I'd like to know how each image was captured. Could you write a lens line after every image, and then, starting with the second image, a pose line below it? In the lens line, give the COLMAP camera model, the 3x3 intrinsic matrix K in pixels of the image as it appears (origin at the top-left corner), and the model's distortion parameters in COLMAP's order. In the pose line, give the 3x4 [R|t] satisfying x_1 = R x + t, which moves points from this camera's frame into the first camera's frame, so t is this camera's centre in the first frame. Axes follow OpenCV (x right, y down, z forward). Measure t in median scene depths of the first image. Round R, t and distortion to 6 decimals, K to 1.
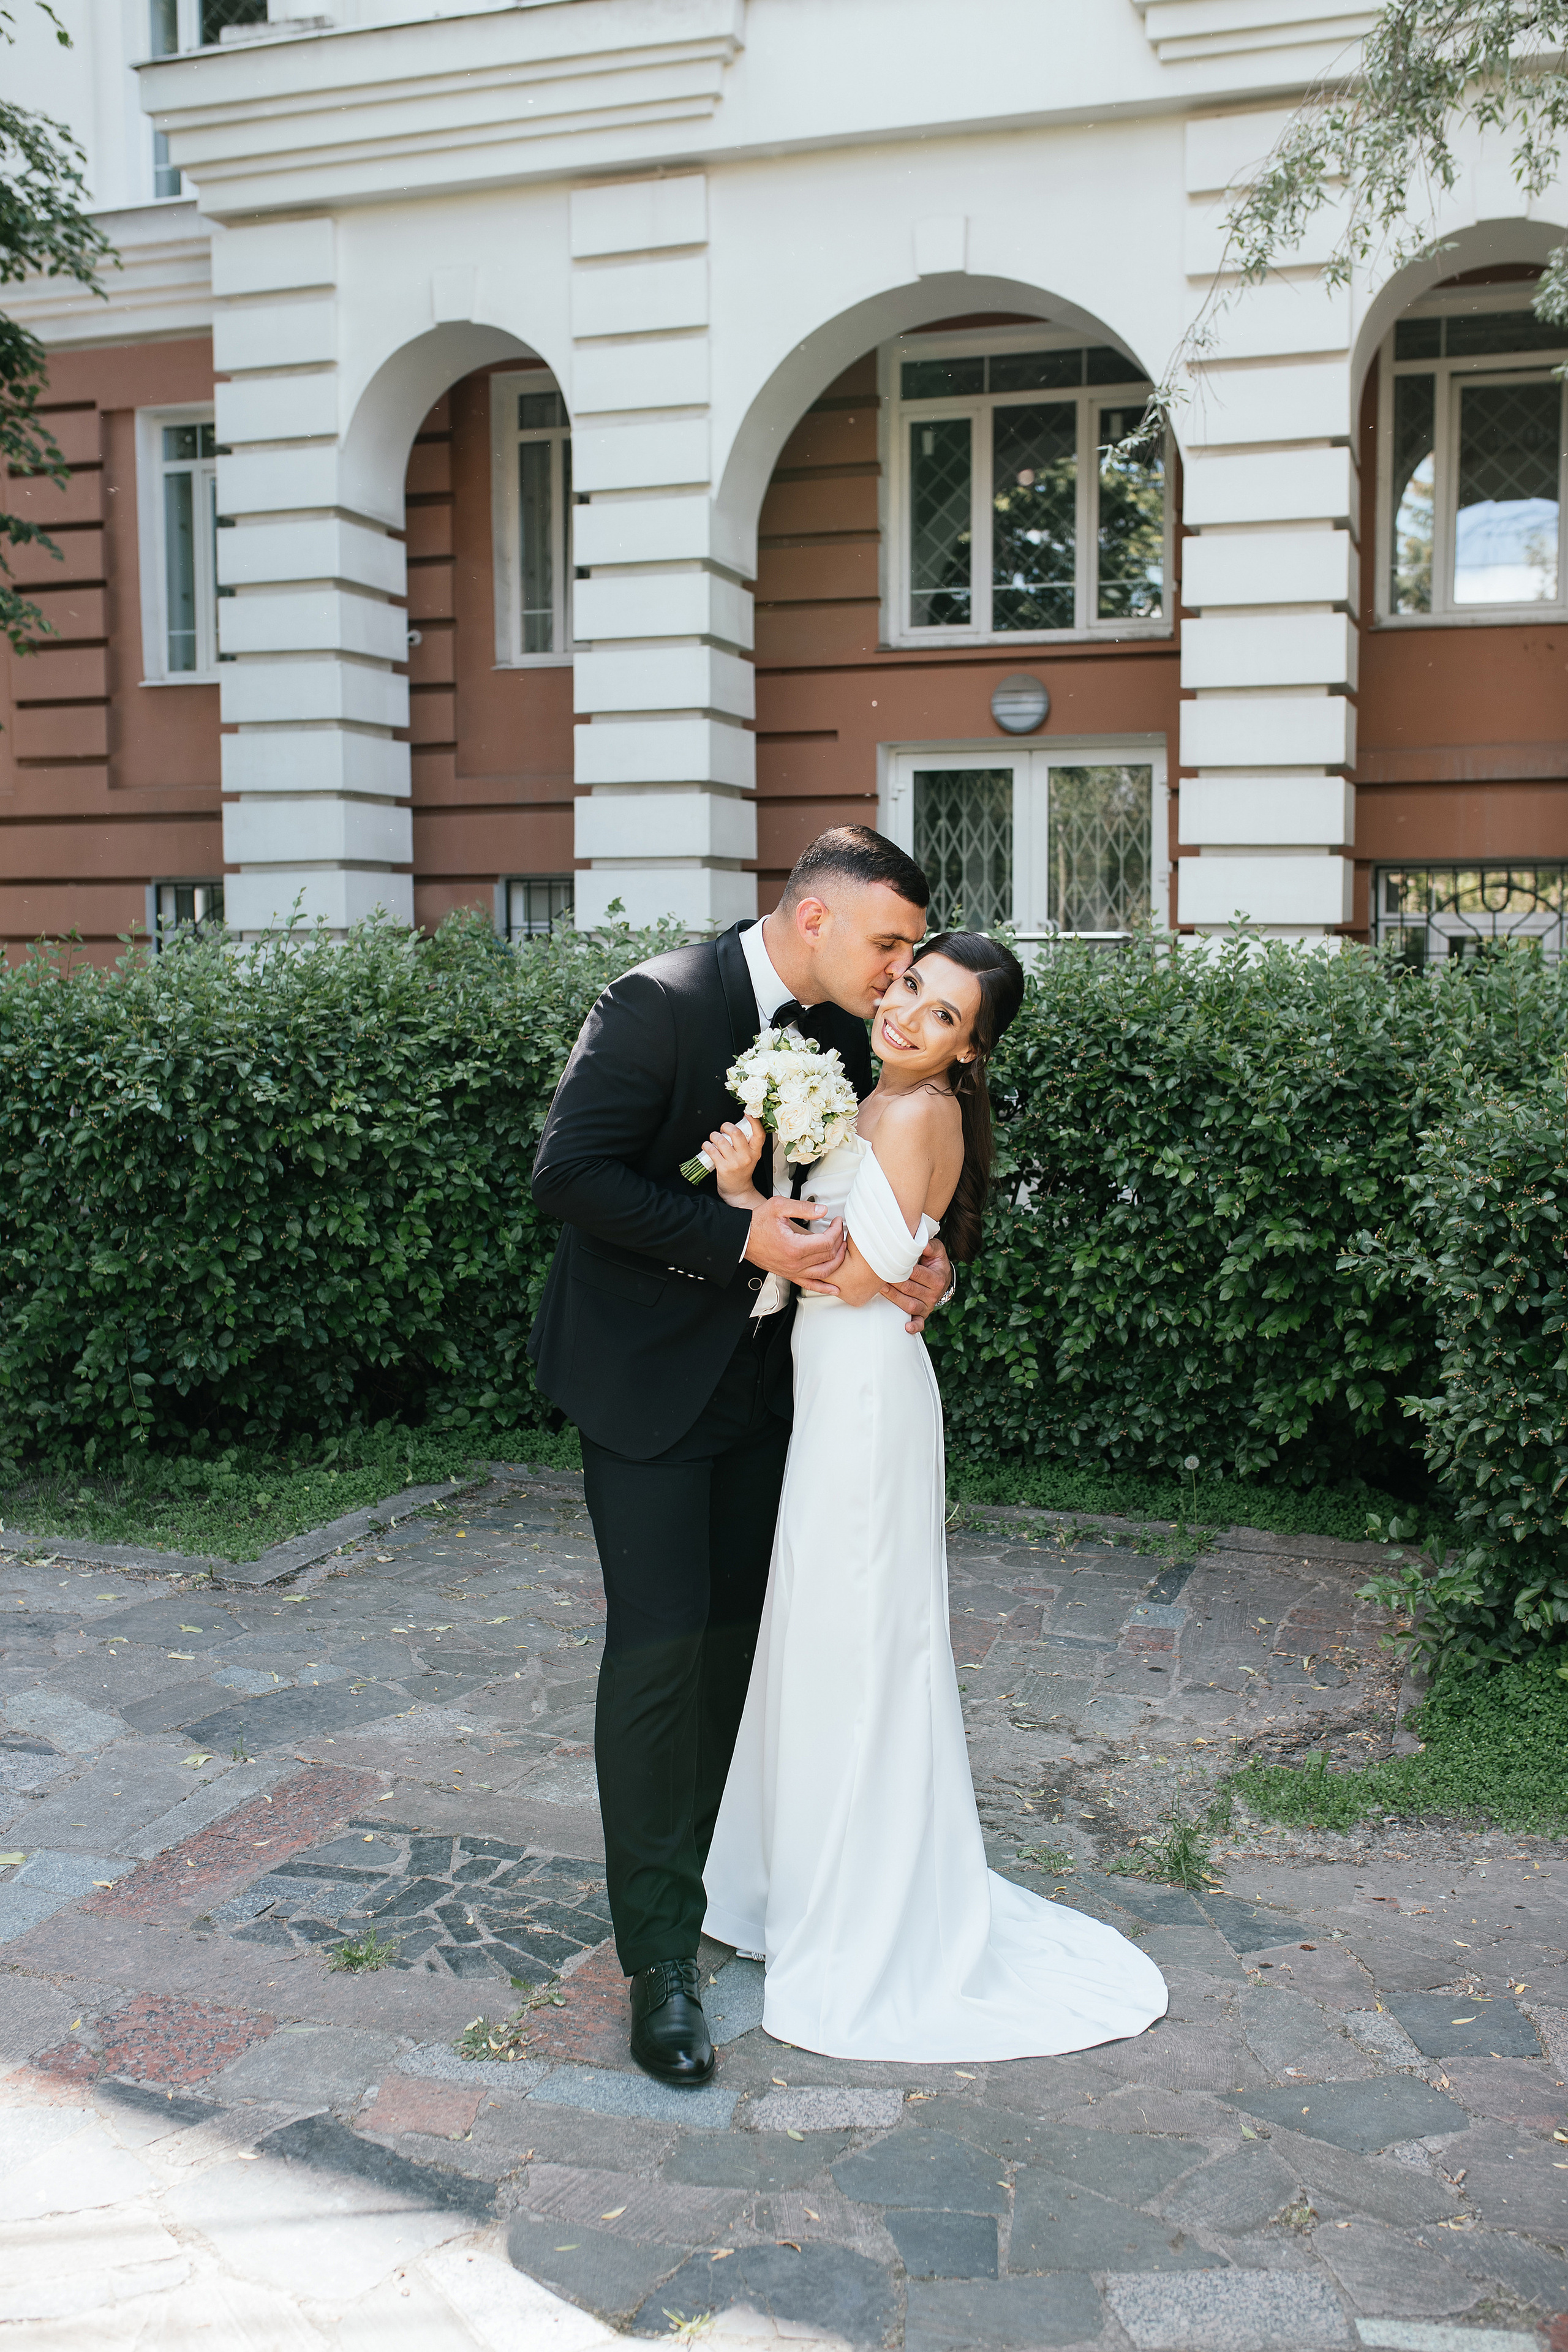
lens RADIAL K [[2282.0, 0, 796.2], [0, 2282.0, 1185.2], [0, 0, 1]] dist [-0.065821, 0.093920]
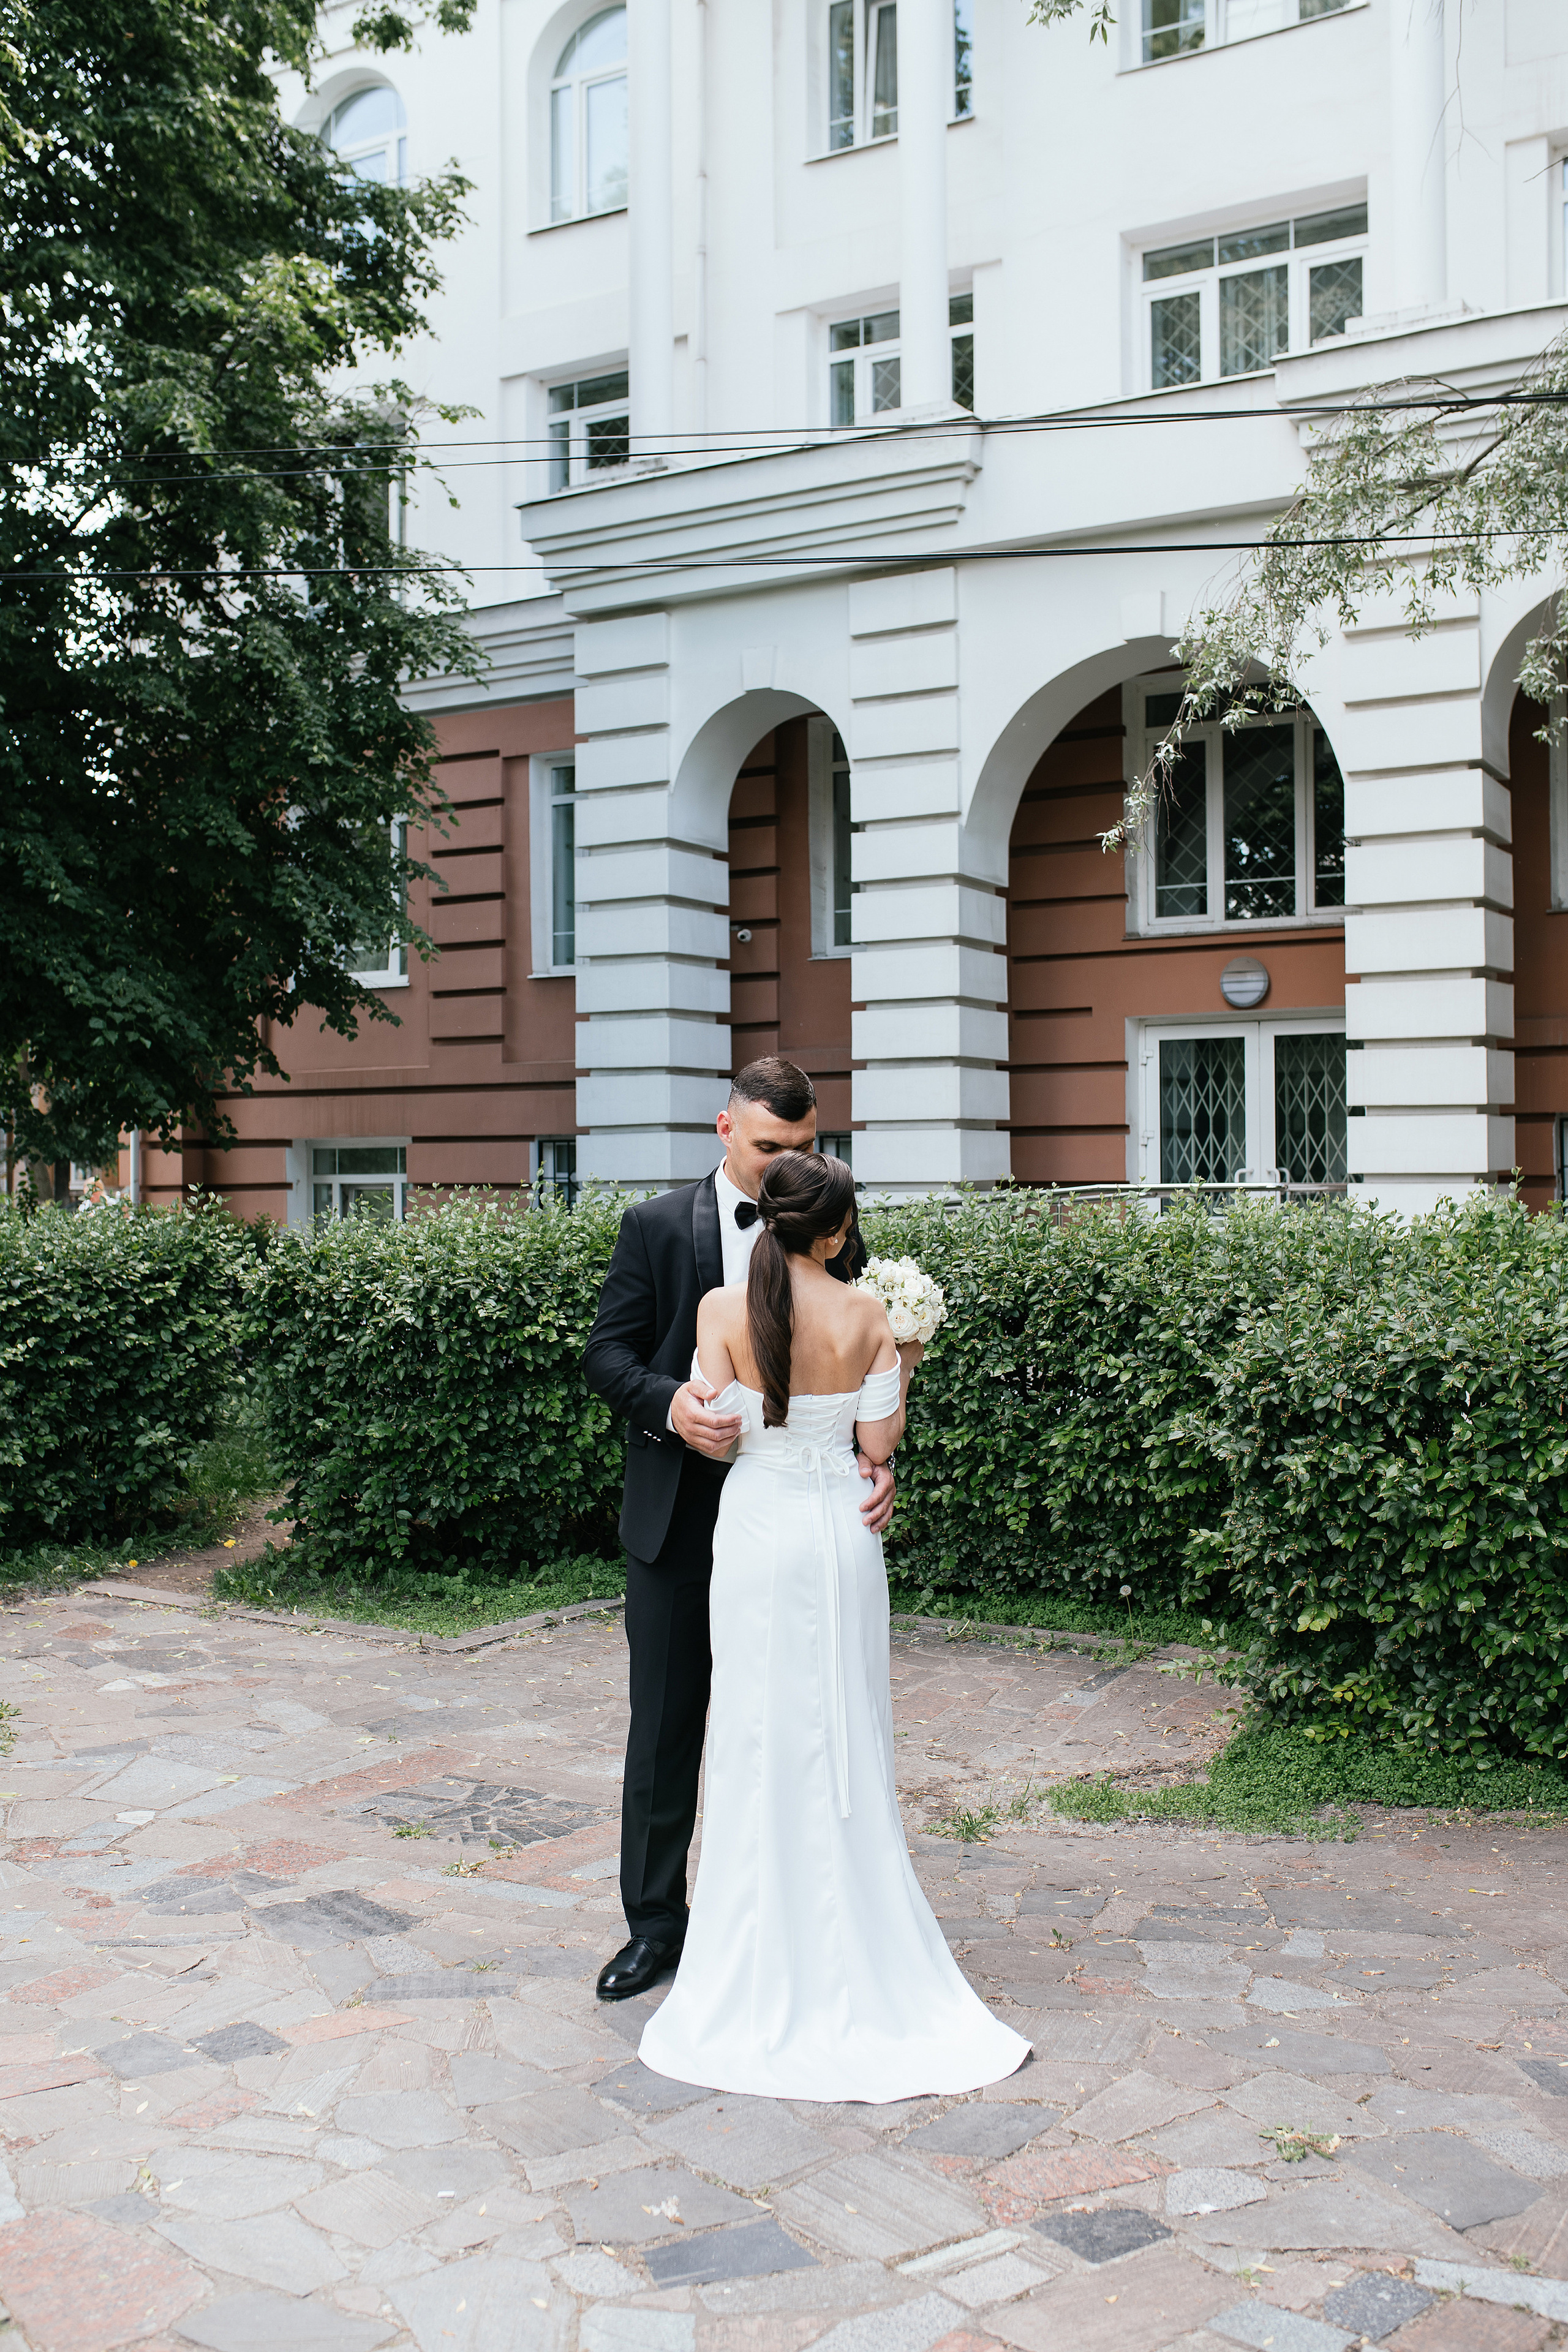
lens RADIAL K [[2253.5, 0, 795.5], [0, 2253.5, 1182.1], [0, 0, 1]] dist [-0.064602, 0.095475]
pose [[0.979006, -0.005683, -0.203751, 0.235495], [-0.015235, 0.994775, -0.100948, 0.017903], [0.203260, 0.101933, 0.973804, -0.326278]]
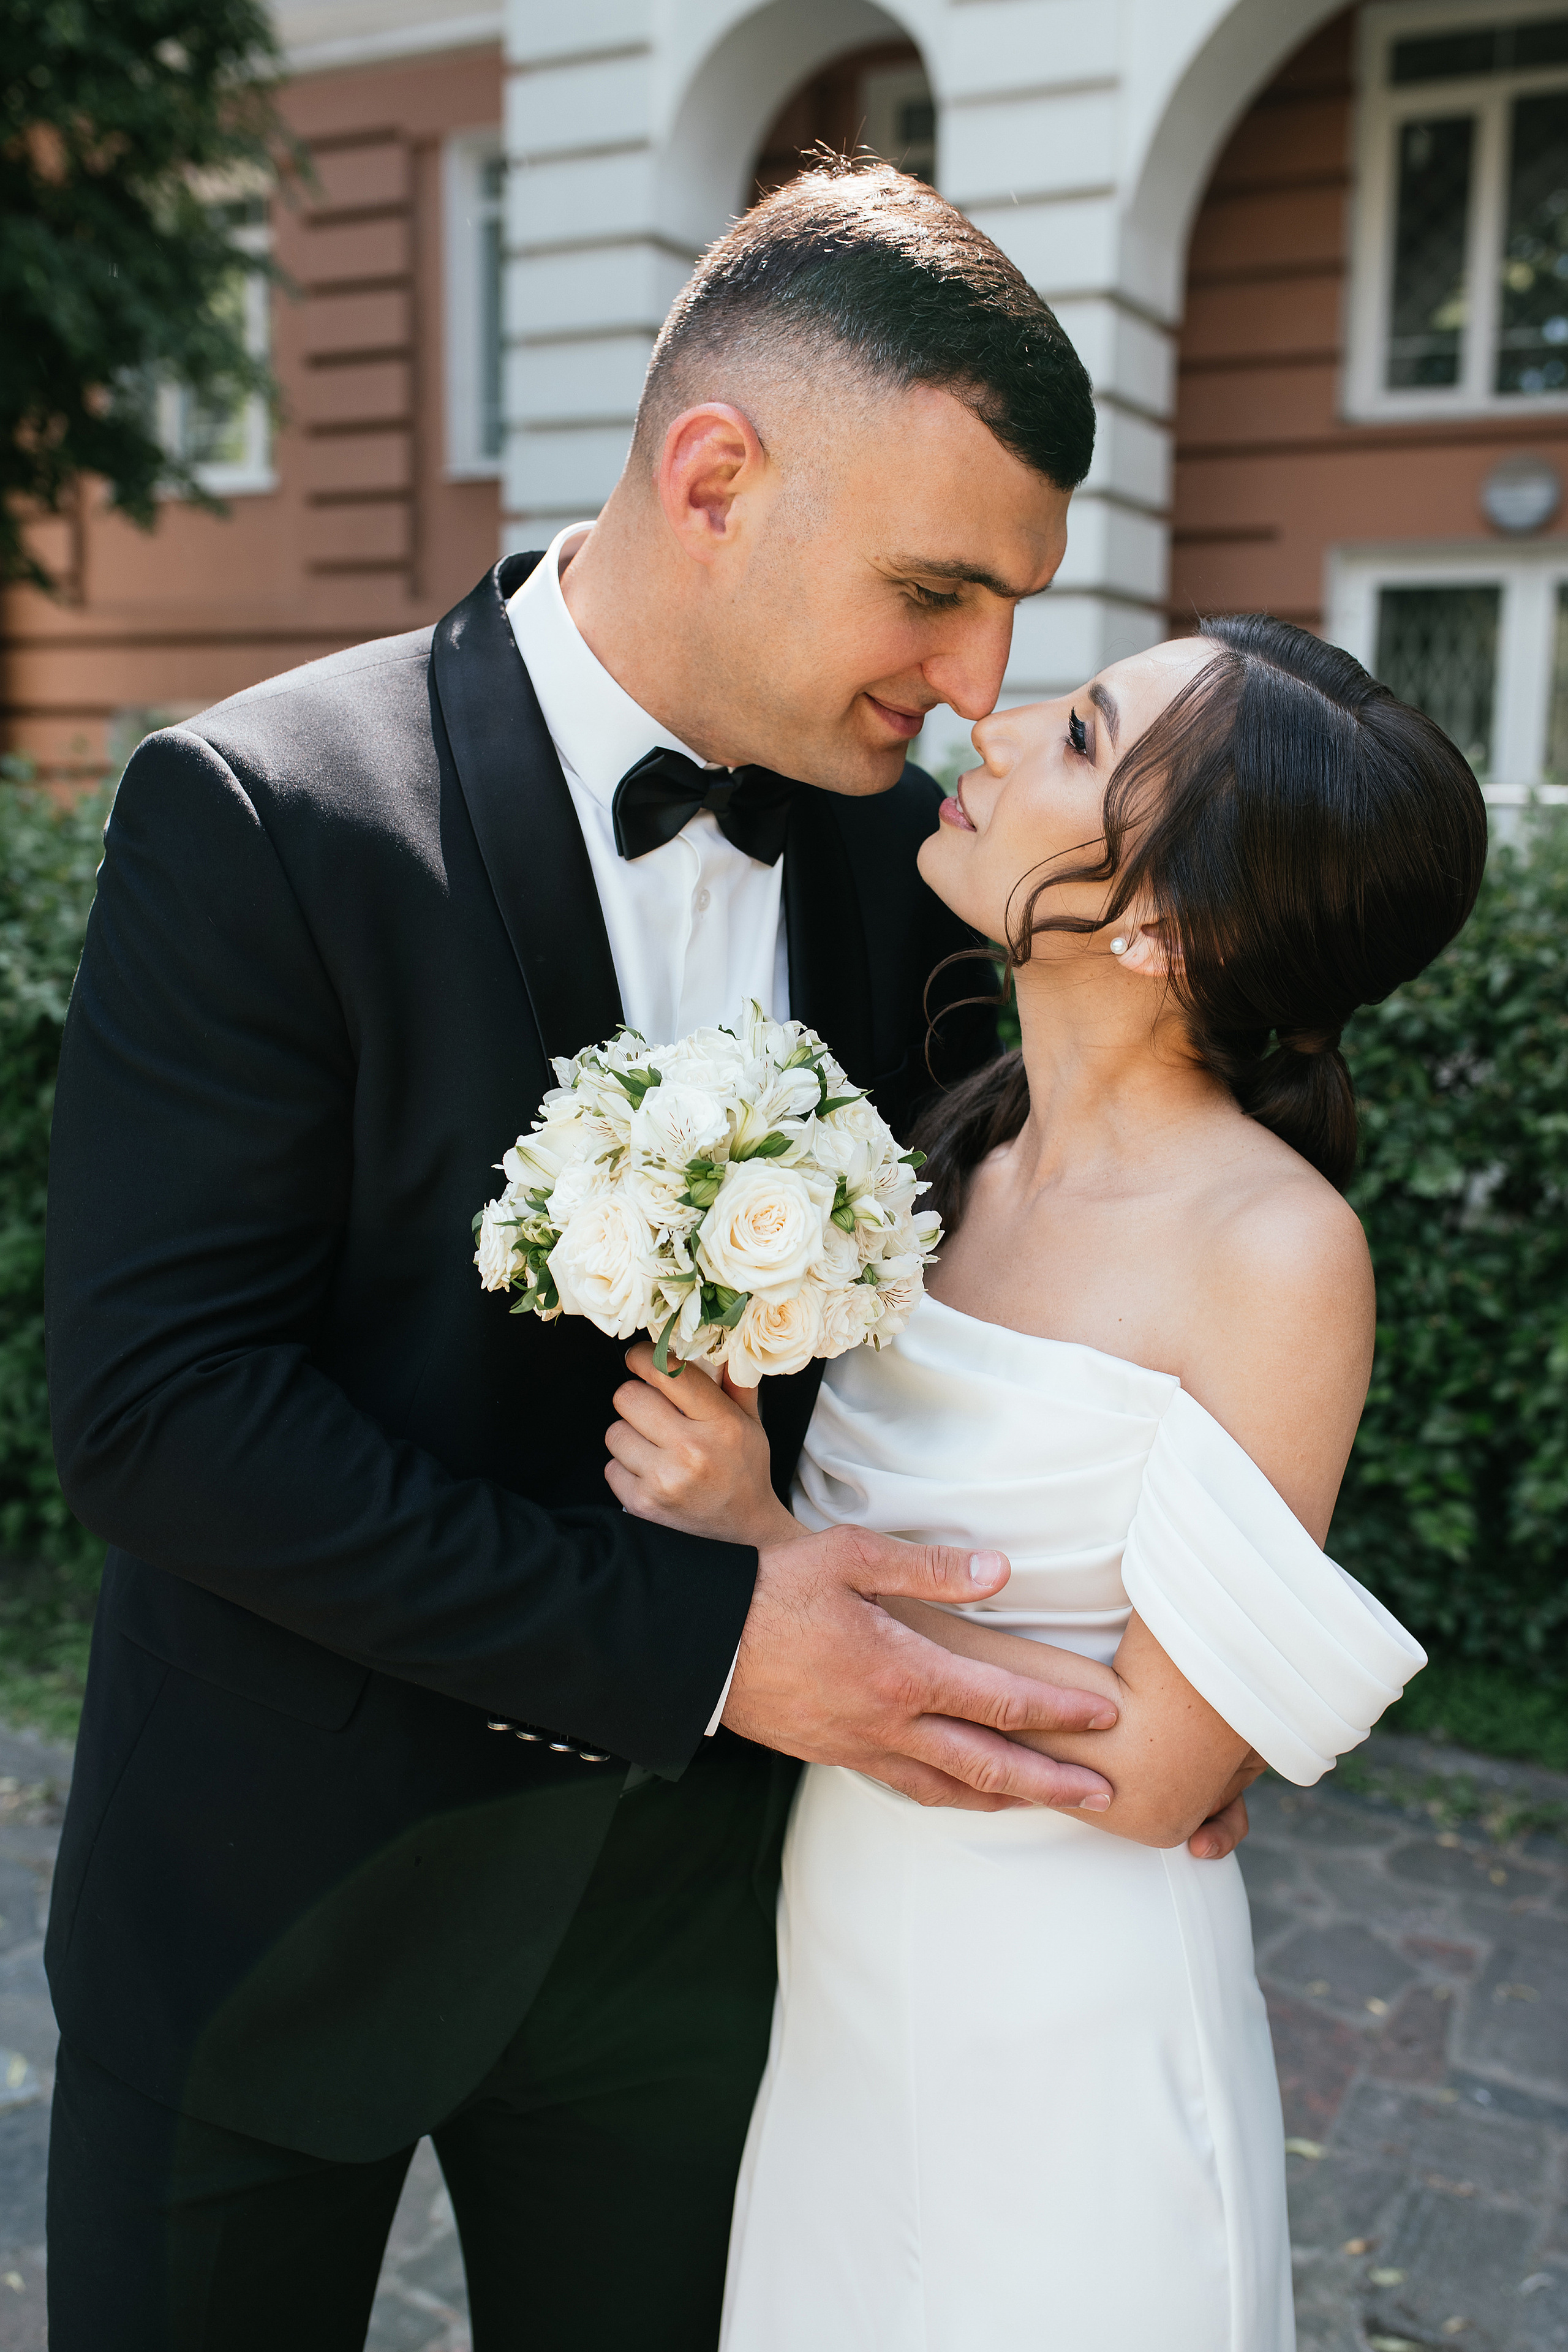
lens RADIAL K [[2351.1, 0, 819.5], [0, 2351.1, 1230.6], [0, 0, 1]] dist [-0.042143, 0.030974]
pose [[0.982857, 0.055833, -0.175710, 0.041174], [-0.043130, 0.996227, 0.075307, -0.031145], [0.179252, -0.066438, 0.981557, 0.379880]]
